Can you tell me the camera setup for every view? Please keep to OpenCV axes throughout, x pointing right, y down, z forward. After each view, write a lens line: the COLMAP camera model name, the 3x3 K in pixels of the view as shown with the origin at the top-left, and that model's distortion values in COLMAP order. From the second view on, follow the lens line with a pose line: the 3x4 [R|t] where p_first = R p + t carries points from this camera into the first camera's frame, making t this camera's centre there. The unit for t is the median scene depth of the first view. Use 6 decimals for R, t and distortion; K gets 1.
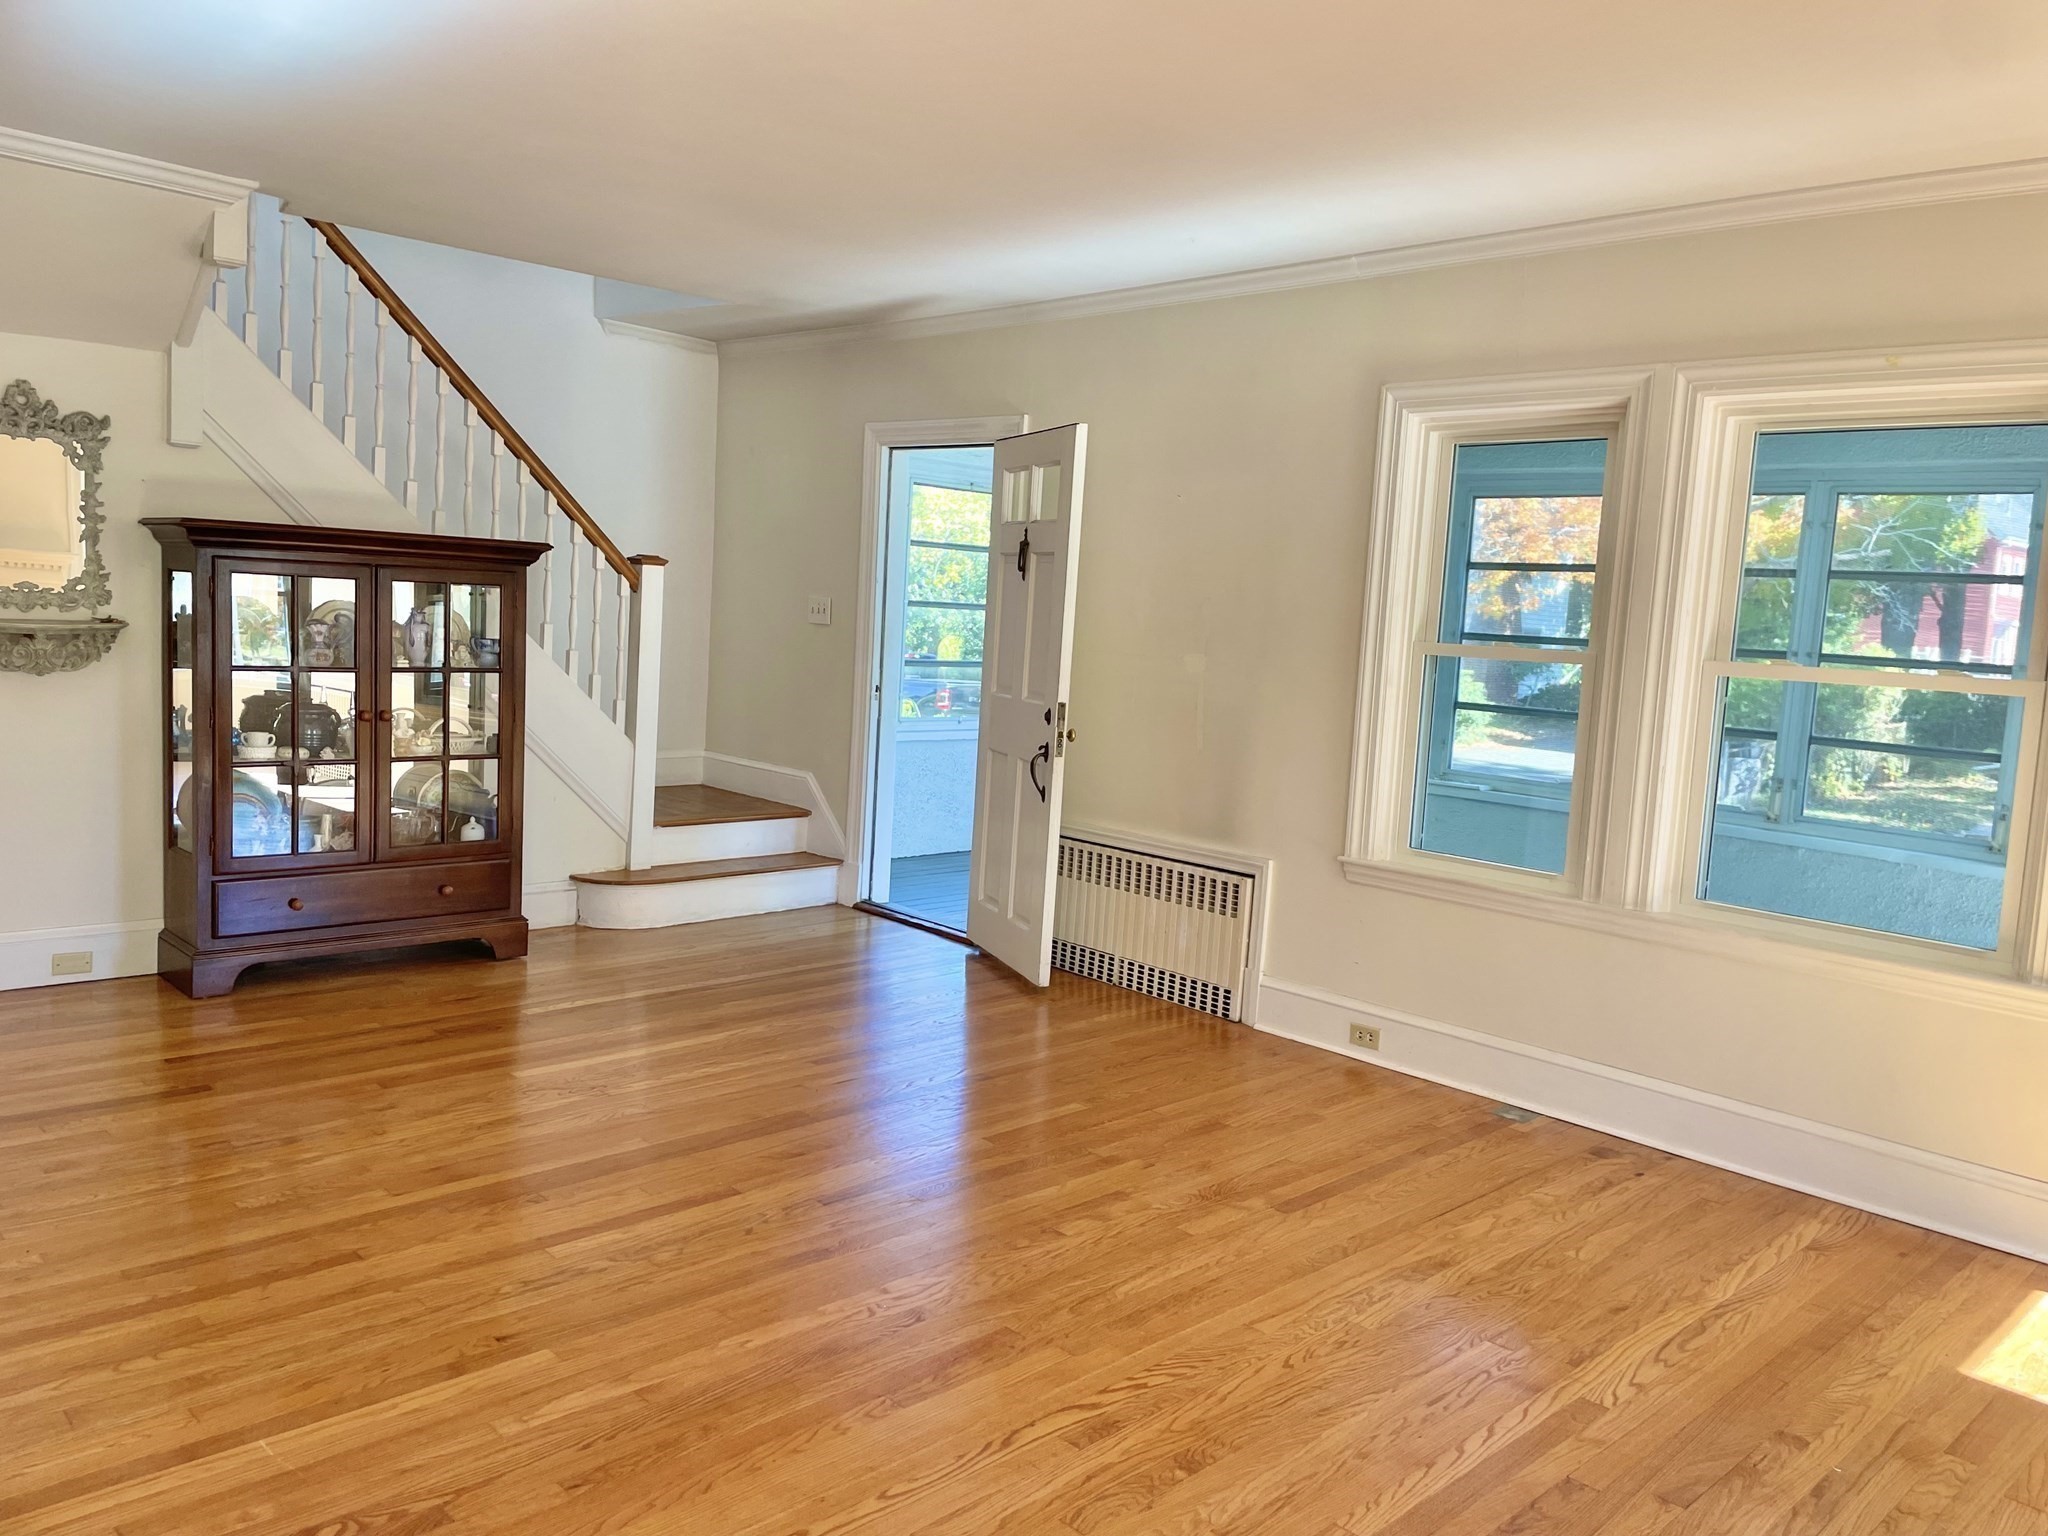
lens RADIAL K [[1555.3, 0, 1028.4], [0, 1555.3, 756.1], [0, 0, 1]] dist [0.051239, -0.047253]
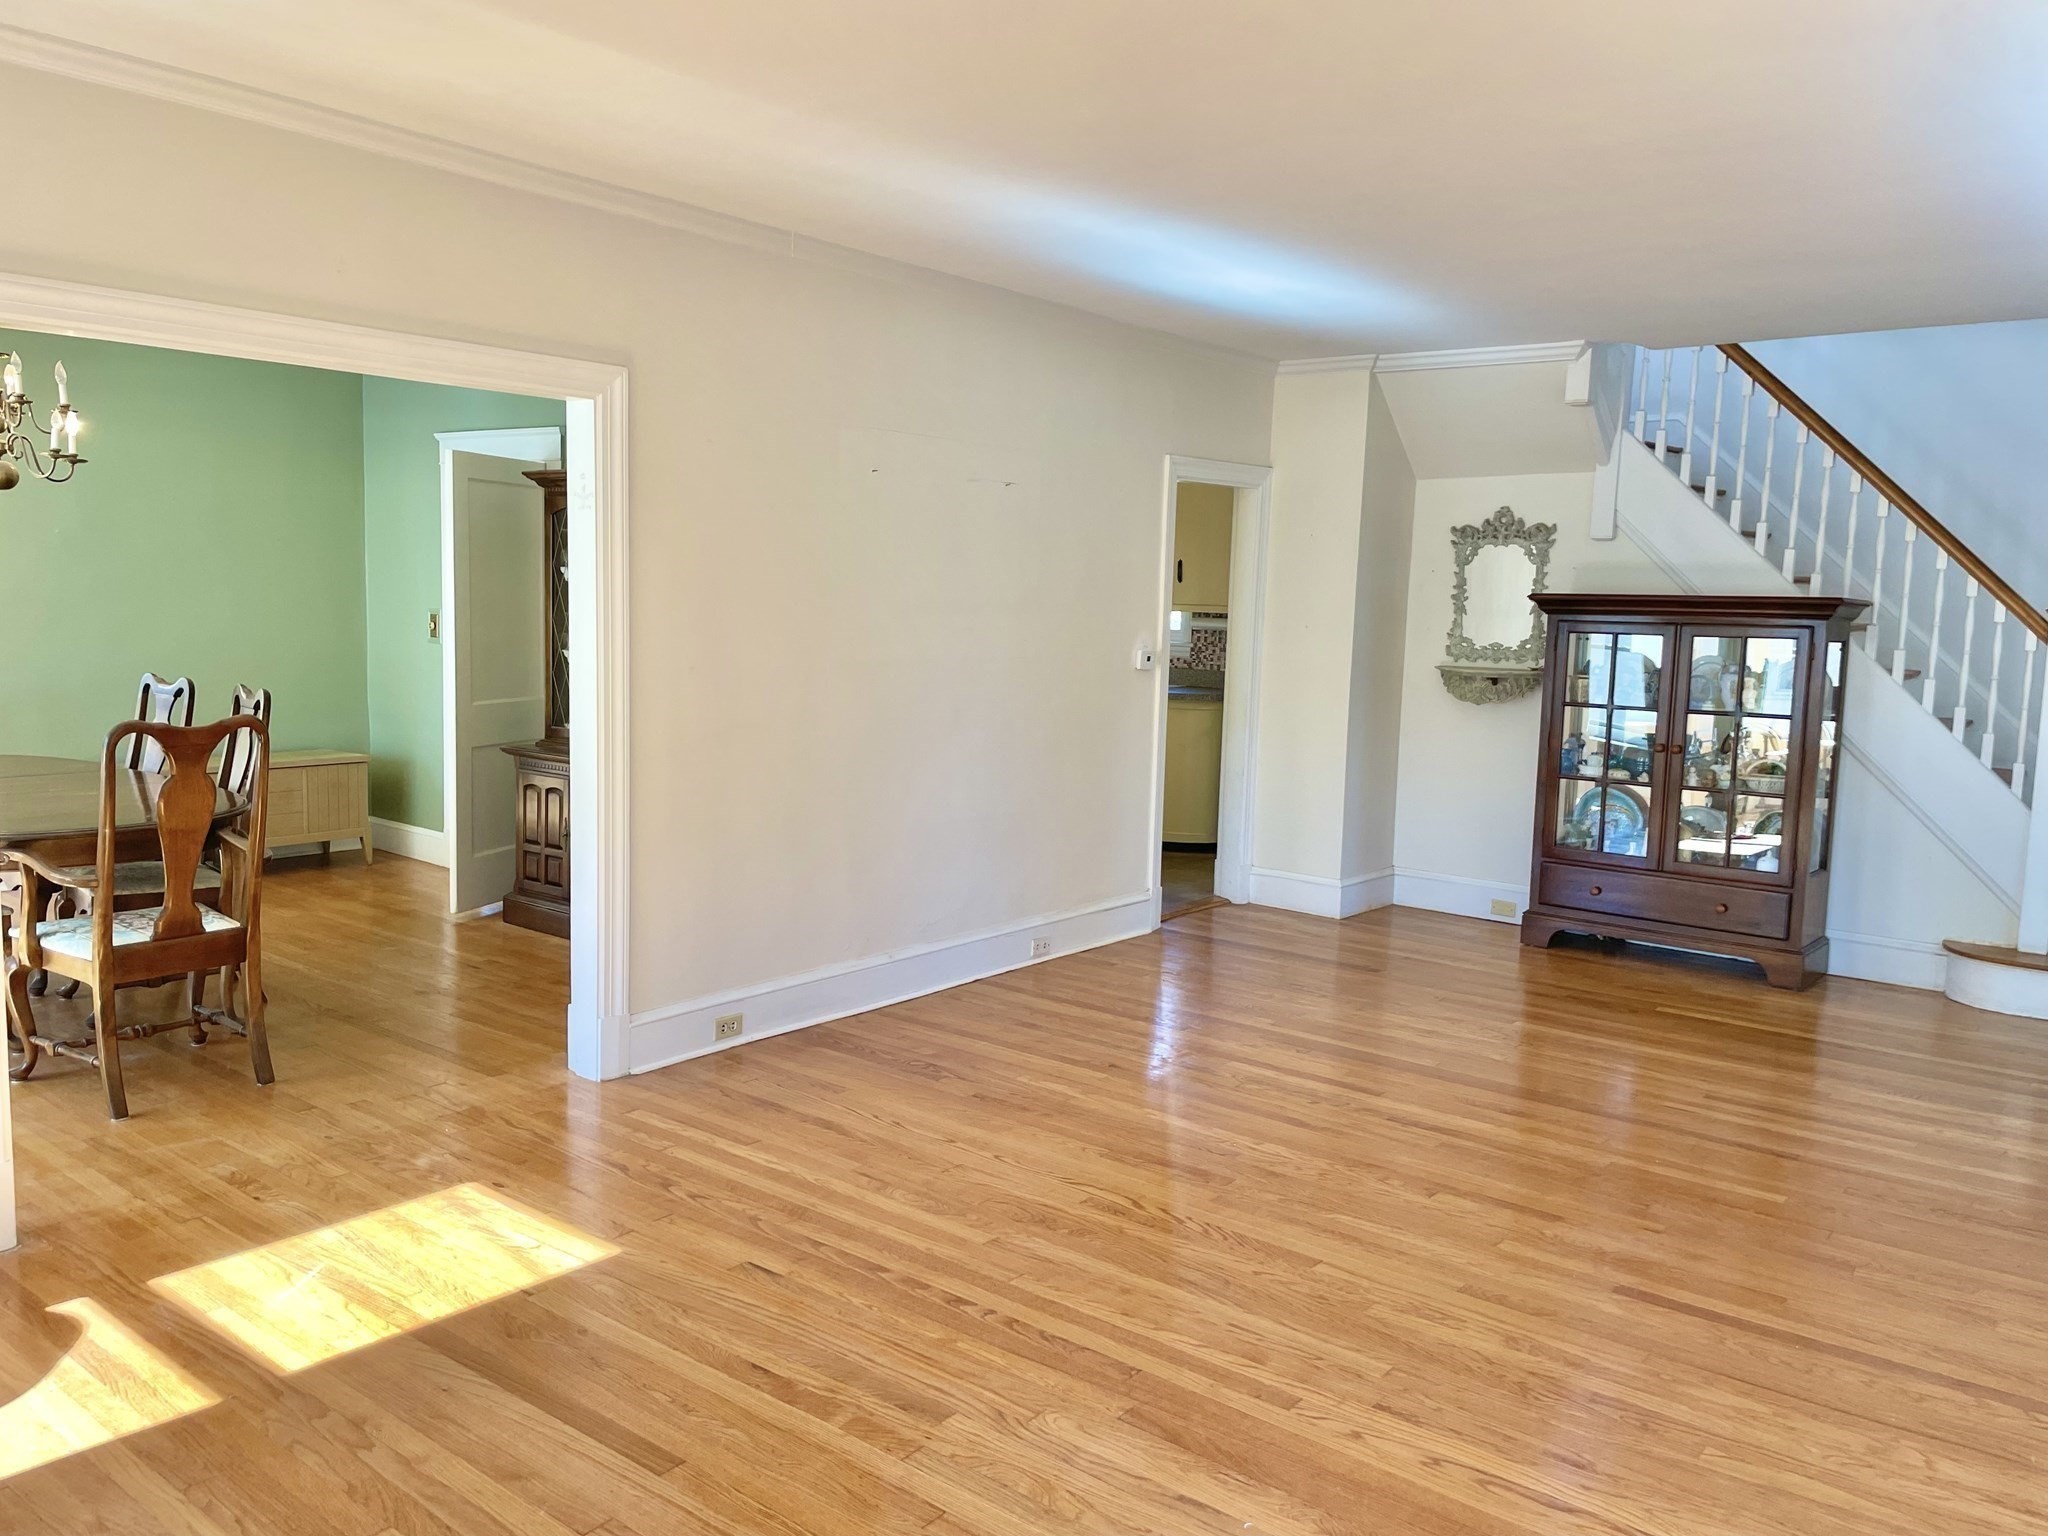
lens RADIAL K [[1555.3, 0, 1016.3], [0, 1555.3, 768.2], [0, 0, 1]] dist [0.051239, -0.047253]
pose [[0.107664, 0.057039, -0.992550, 0.771132], [-0.119629, 0.991842, 0.044022, -0.004360], [0.986964, 0.113998, 0.113609, 0.399103]]
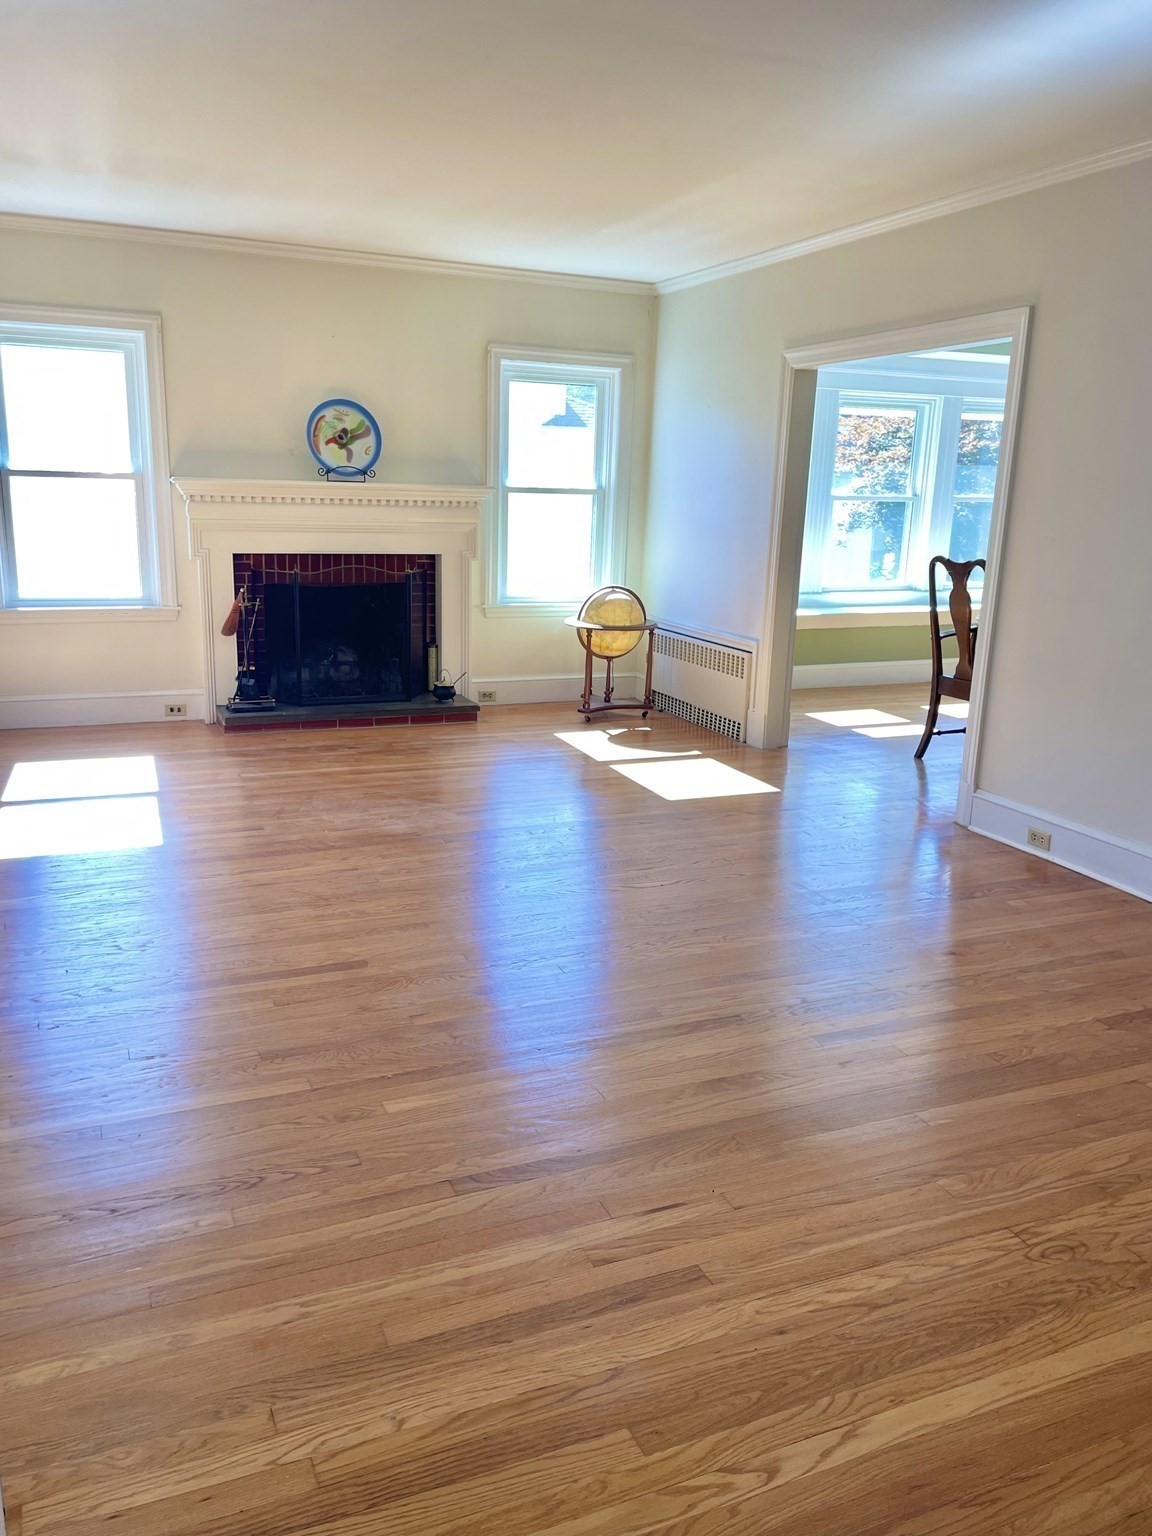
lens RADIAL K [[1166.5, 0, 565.5], [0, 1166.5, 770.6], [0, 0, 1]] dist [0.051239, -0.047253]
pose [[-0.923021, -0.171126, 0.344600, -0.206880], [-0.043473, 0.936295, 0.348513, -0.132671], [-0.382287, 0.306703, -0.871659, 1.293014]]
